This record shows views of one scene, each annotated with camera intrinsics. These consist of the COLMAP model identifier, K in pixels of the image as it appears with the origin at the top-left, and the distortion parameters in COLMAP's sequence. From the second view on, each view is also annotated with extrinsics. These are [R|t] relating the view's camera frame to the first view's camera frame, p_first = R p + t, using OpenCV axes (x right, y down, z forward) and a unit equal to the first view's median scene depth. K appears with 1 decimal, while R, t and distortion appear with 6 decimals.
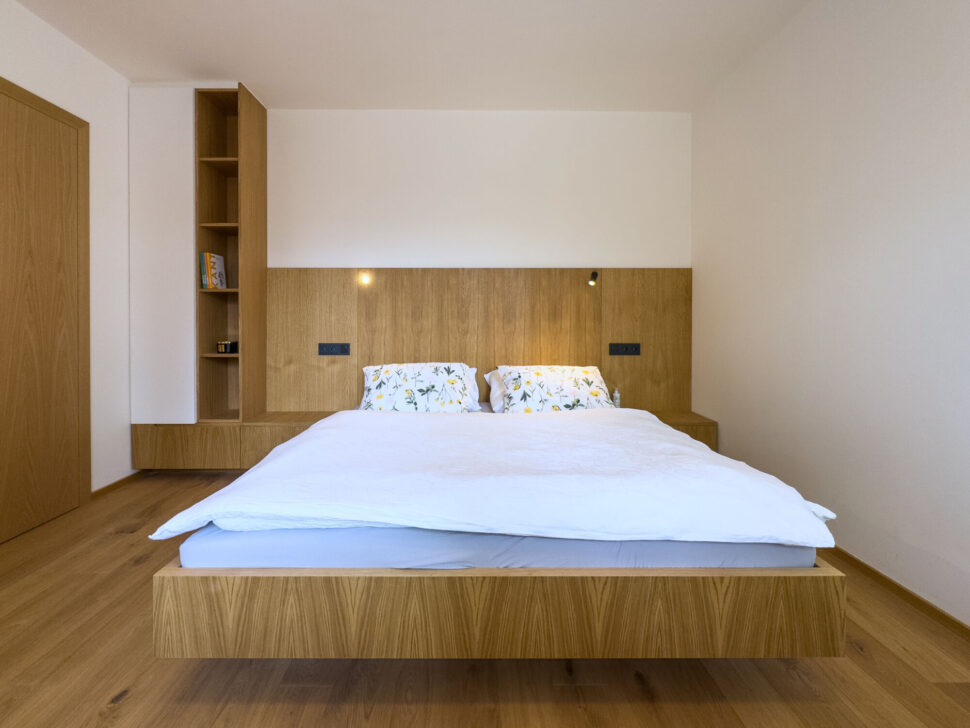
lens RADIAL K [[428.3, 0, 482.5], [0, 428.3, 331.3], [0, 0, 1]] dist [-0.003927, -0.000273]
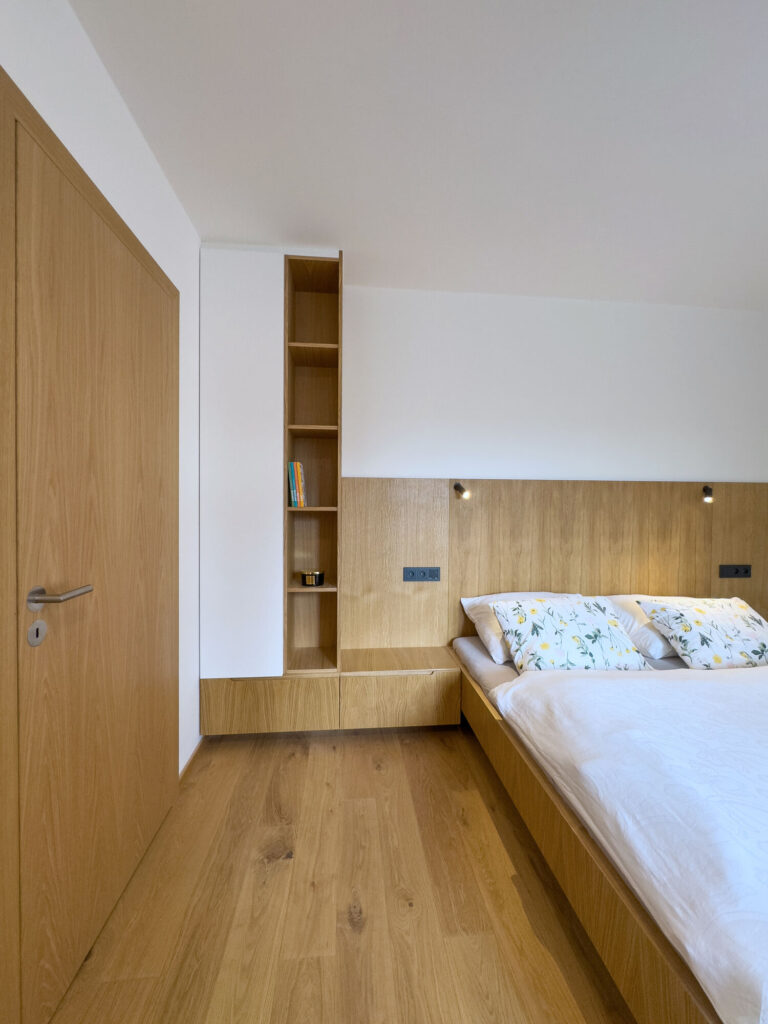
lens RADIAL K [[411.8, 0, 384.0], [0, 411.8, 512.0], [0, 0, 1]] dist [-0.001200, -0.000118]
pose [[0.996062, 0.005129, 0.088509, -0.493727], [-0.005654, 0.999968, 0.005679, -0.085465], [-0.088477, -0.006157, 0.996059, 0.194633]]
